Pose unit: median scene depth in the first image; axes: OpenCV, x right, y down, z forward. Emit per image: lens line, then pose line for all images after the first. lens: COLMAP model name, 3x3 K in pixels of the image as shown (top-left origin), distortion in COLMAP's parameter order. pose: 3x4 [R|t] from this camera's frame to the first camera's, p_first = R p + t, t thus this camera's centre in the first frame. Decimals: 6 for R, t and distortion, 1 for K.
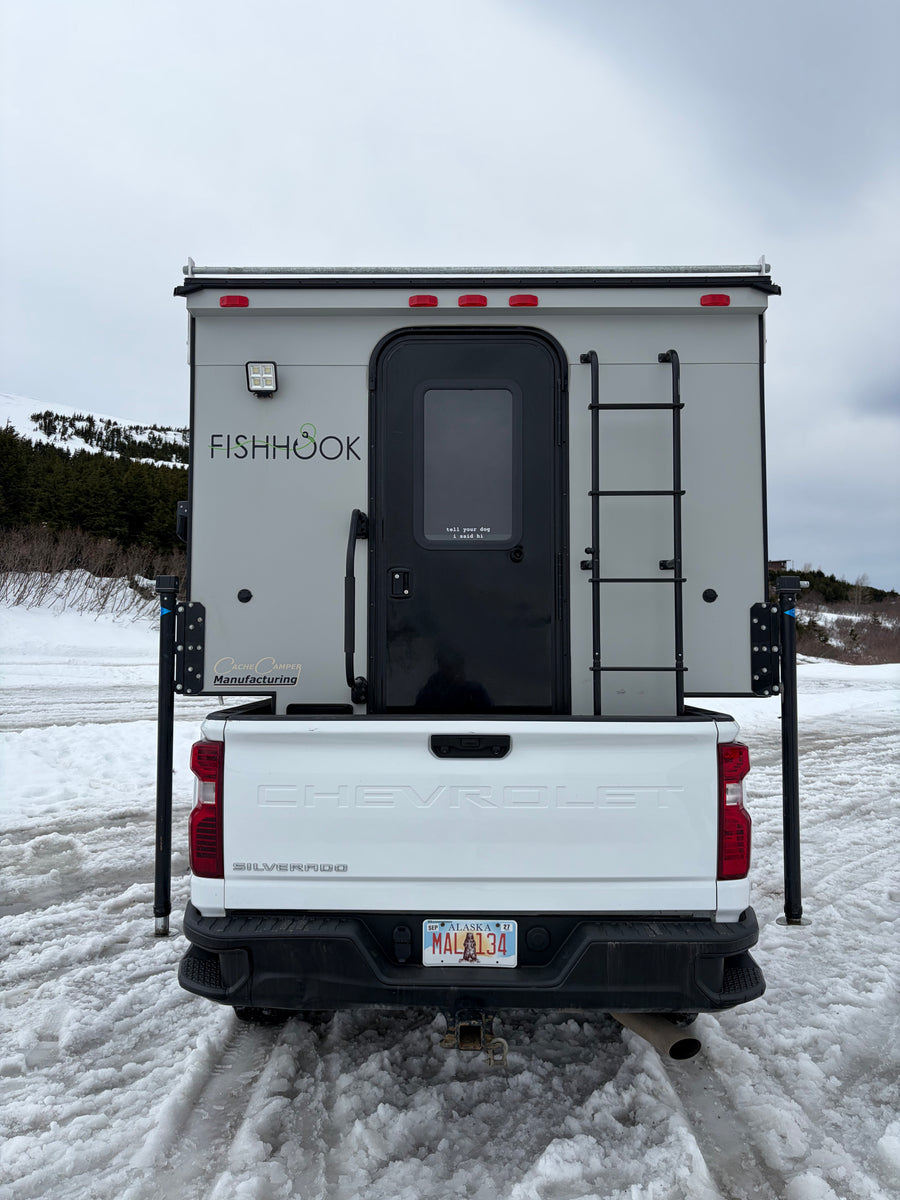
lens RADIAL K [[911.7, 0, 442.0], [0, 911.7, 600.6], [0, 0, 1]] dist [0.035103, -0.046207]
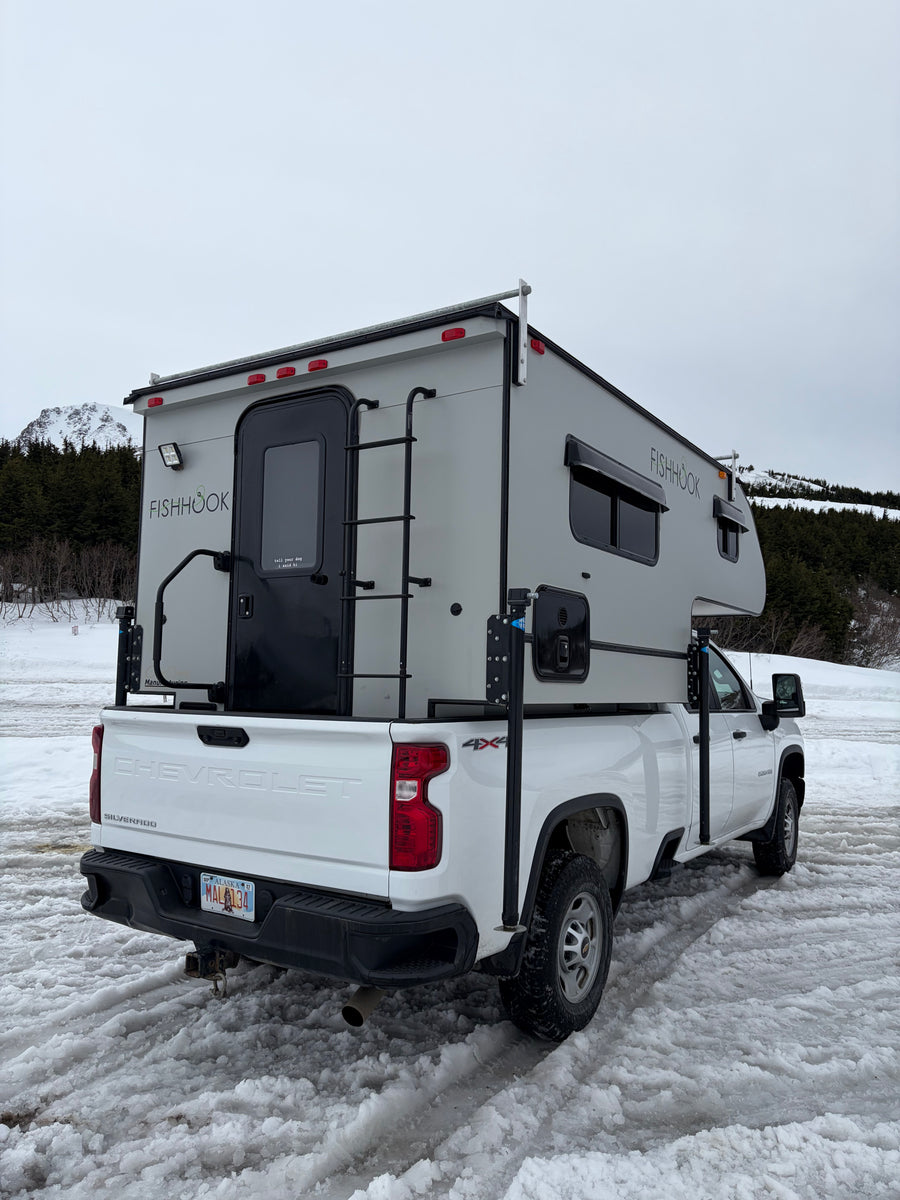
lens RADIAL K [[911.7, 0, 446.4], [0, 911.7, 599.0], [0, 0, 1]] dist [0.035103, -0.046207]
pose [[0.840280, -0.034442, -0.541058, 0.863257], [0.016123, 0.999126, -0.038560, 0.023661], [0.541913, 0.023678, 0.840101, 0.102222]]
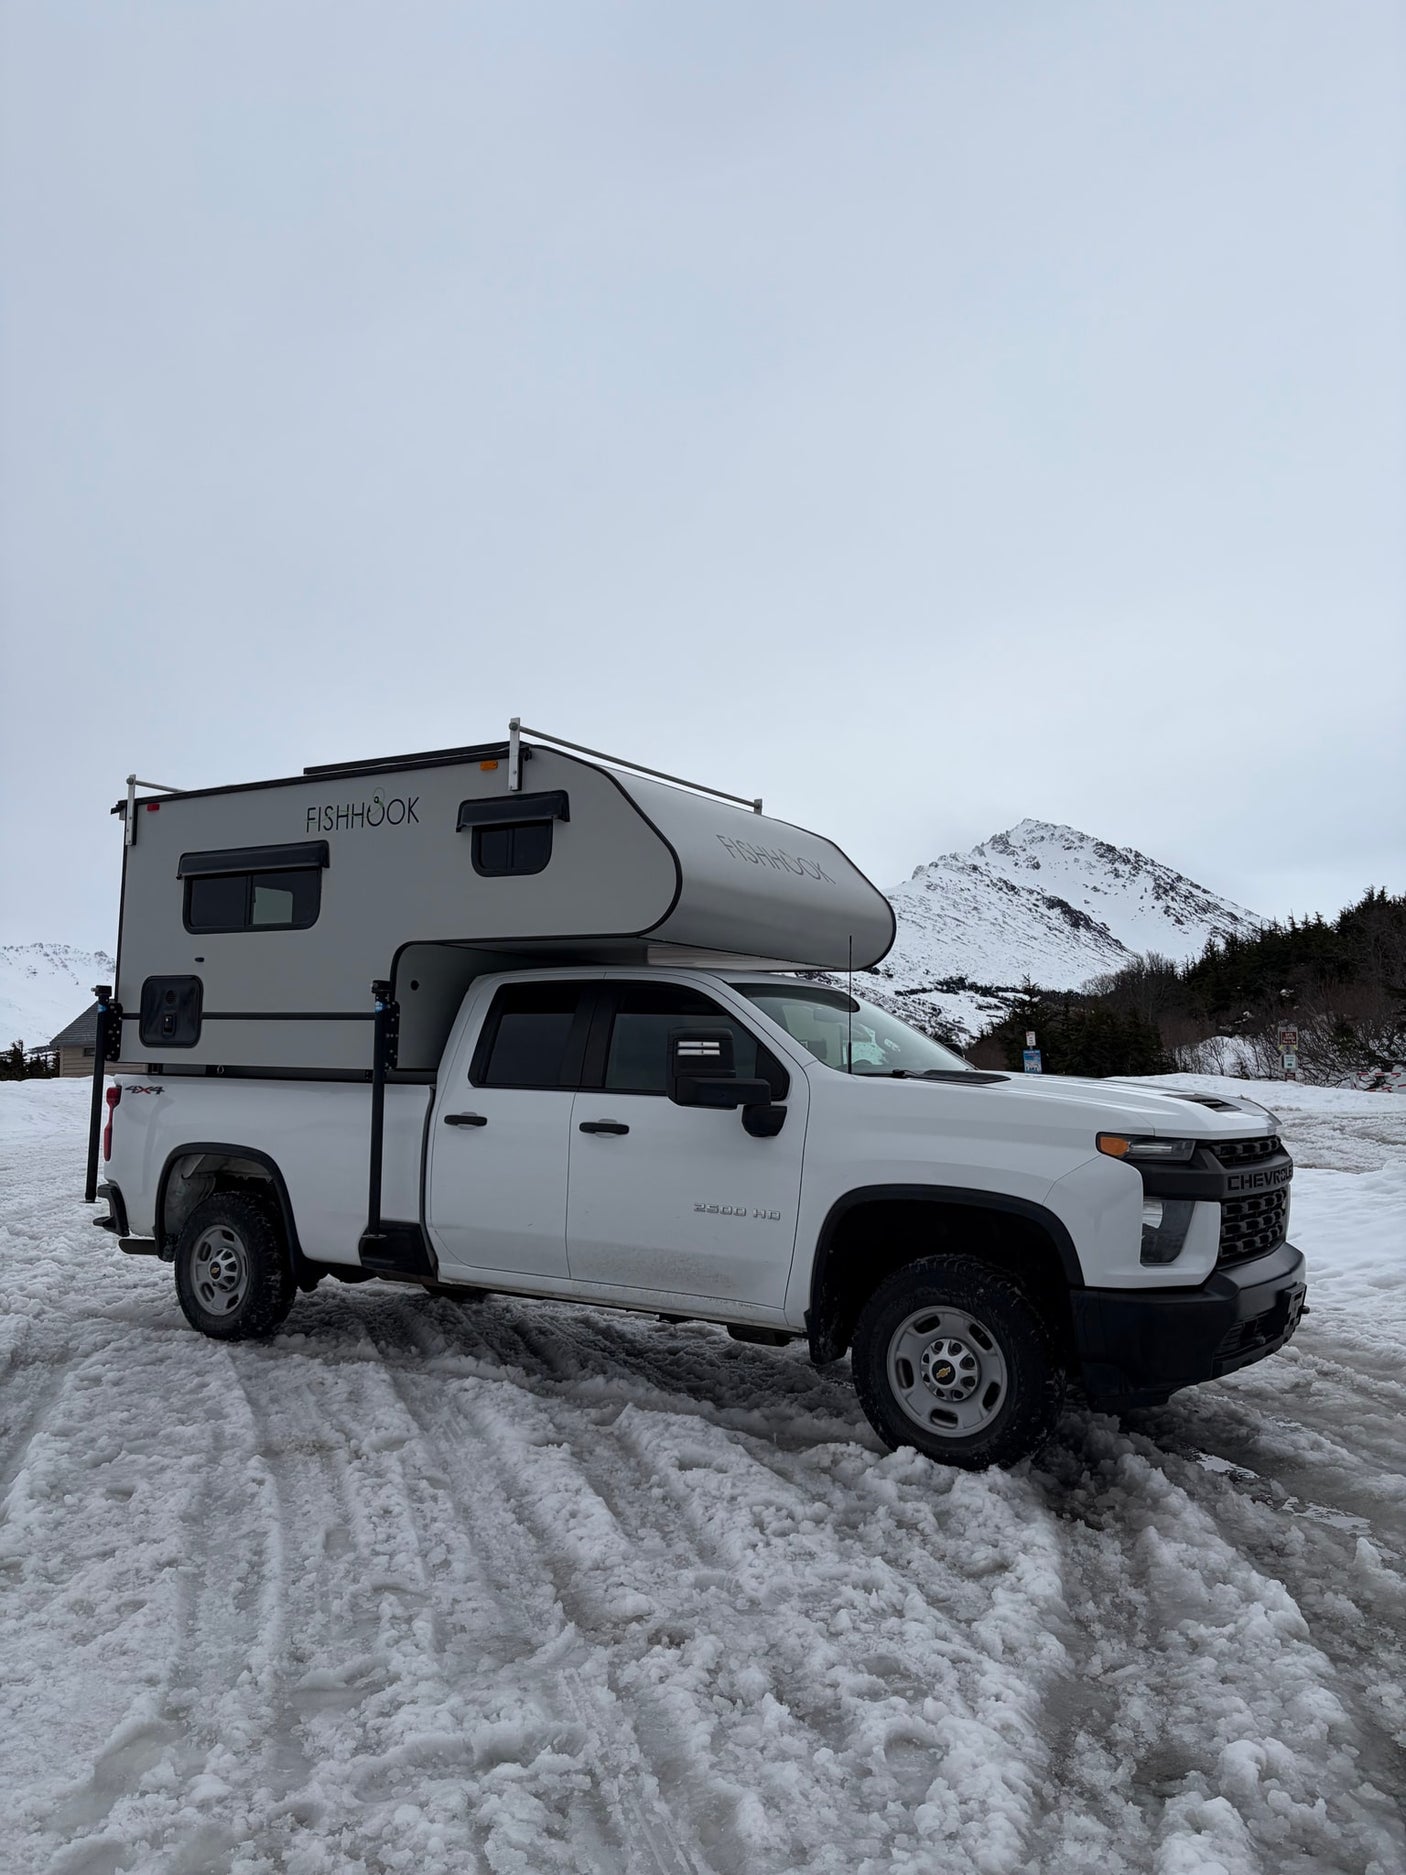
lens RADIAL K [[1424.5, 0, 711.2], [0, 1424.5, 942.0], [0, 0, 1]] dist [0.035103, -0.046207]
pose [[-0.546262, -0.089312, -0.832839, 1.849947], [0.027797, 0.991818, -0.124593, 0.233331], [0.837153, -0.091211, -0.539310, 3.186994]]
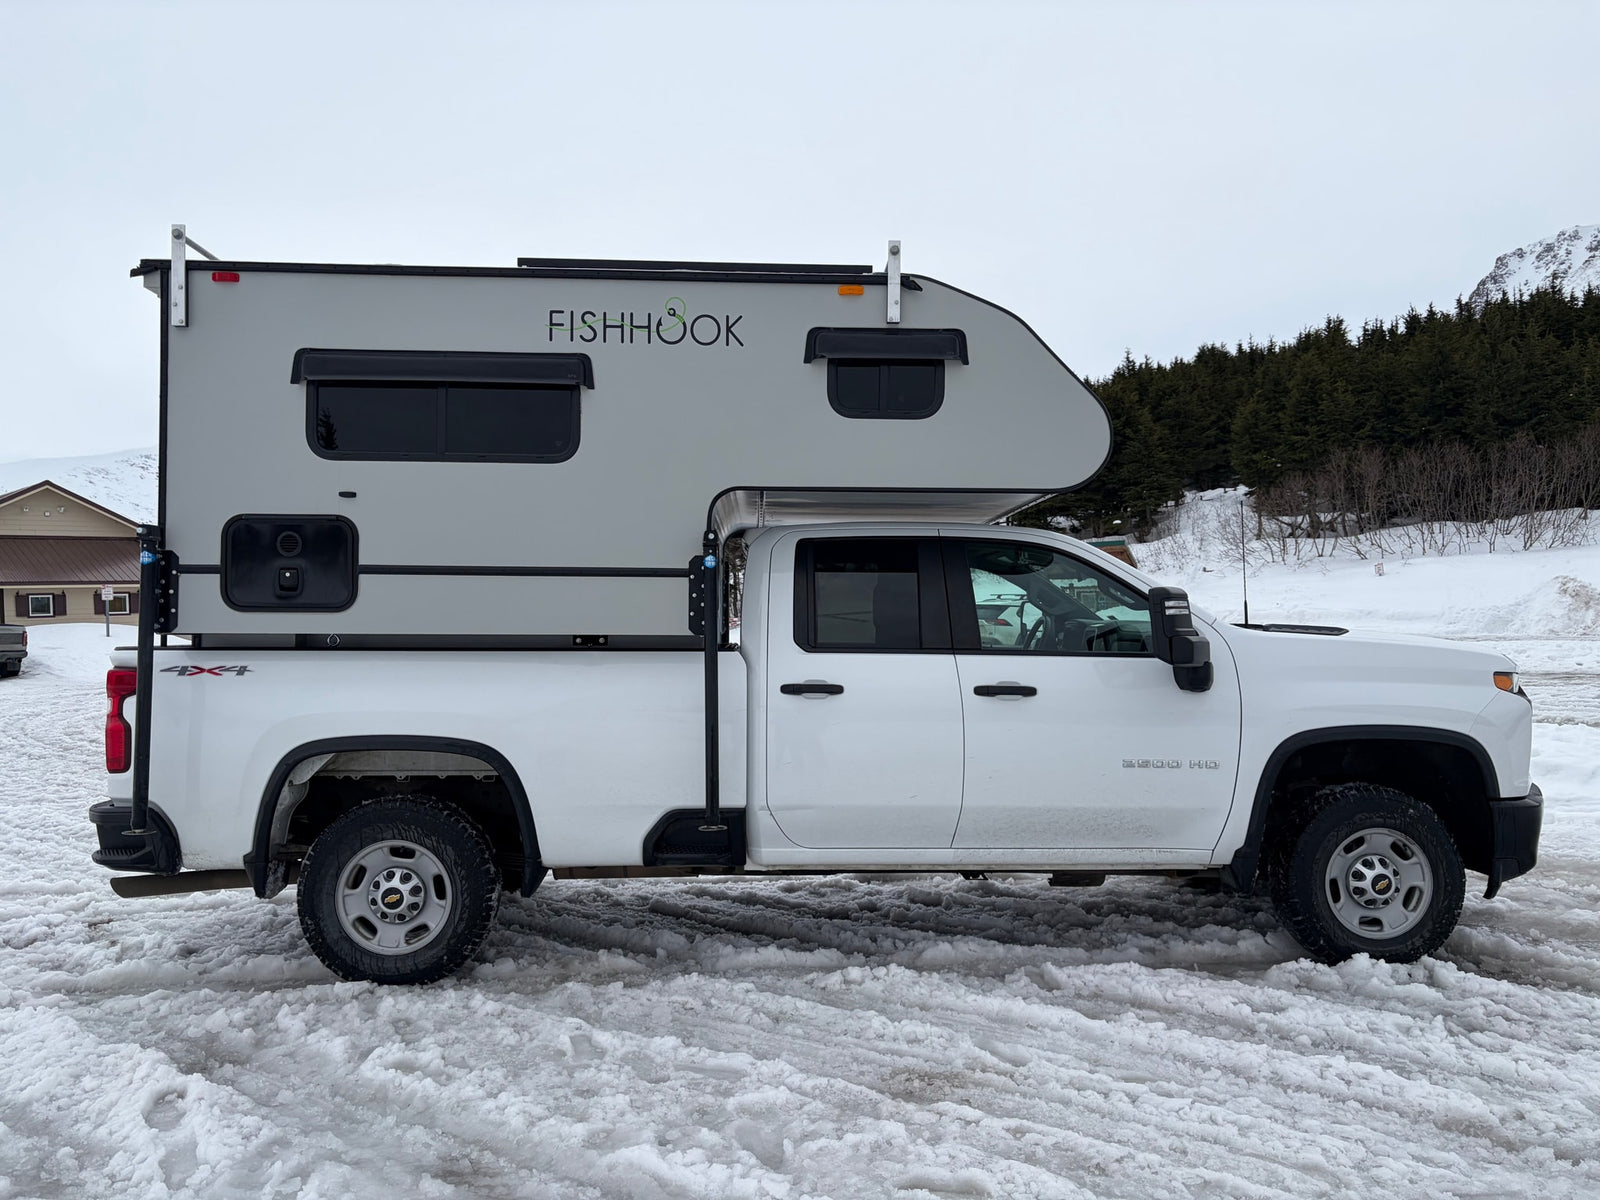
lens RADIAL K [[1215.6, 0, 805.7], [0, 1215.6, 603.6], [0, 0, 1]] dist [0.035103, -0.046207]
pose [[0.053295, -0.022636, -0.998322, 1.874594], [0.059893, 0.998016, -0.019432, 0.143445], [0.996781, -0.058756, 0.054545, 1.696617]]
